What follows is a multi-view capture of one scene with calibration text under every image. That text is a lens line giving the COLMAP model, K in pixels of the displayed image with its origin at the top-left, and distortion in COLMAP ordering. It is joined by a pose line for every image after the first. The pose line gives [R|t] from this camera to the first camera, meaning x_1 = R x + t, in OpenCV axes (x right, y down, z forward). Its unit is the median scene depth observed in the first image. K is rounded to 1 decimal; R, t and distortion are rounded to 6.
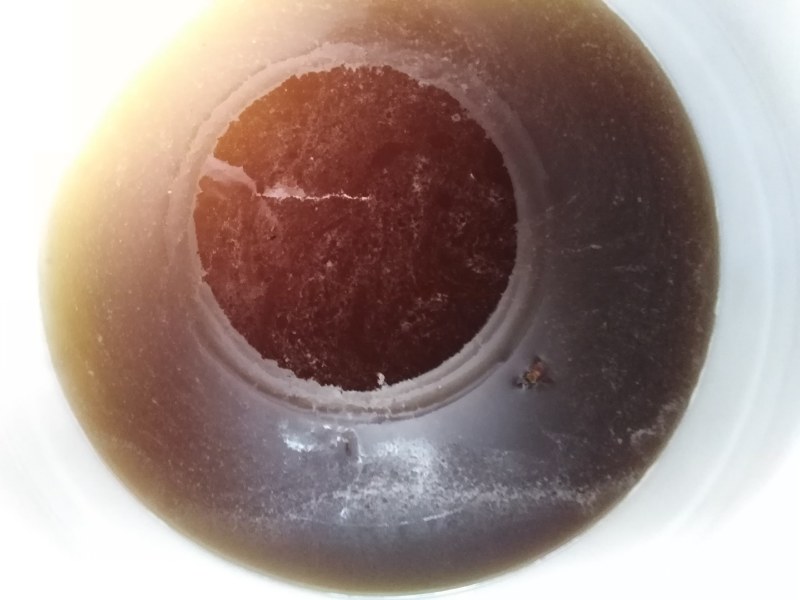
lens RADIAL K [[611.0, 0, 400.0], [0, 611.0, 300.0], [0, 0, 1]] dist [0.058193, -0.061086]
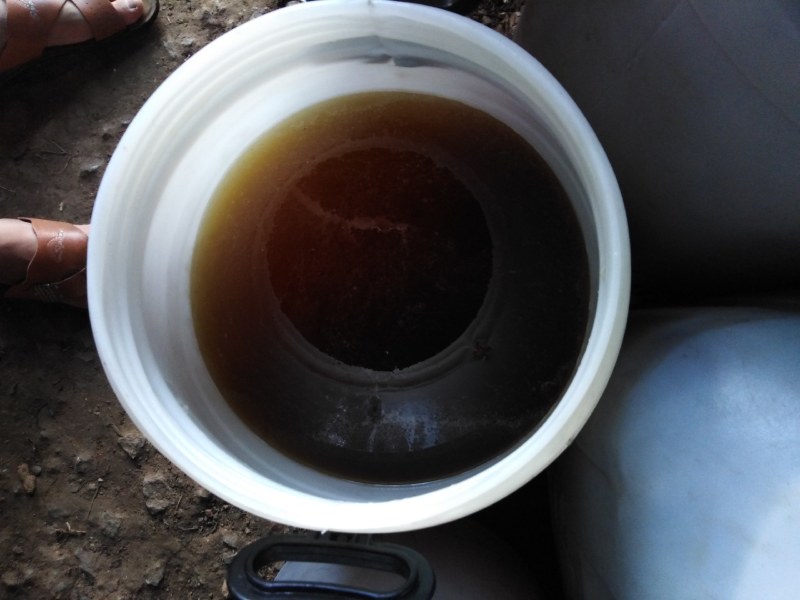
lens RADIAL K [[611.0, 0, 400.0], [0, 611.0, 300.0], [0, 0, 1]] dist [0.058193, -0.061086]
pose [[0.996875, -0.031616, -0.072398, 0.127000], [0.031609, 0.999500, -0.001247, -0.017884], [0.072401, -0.001046, 0.997375, -0.664508]]
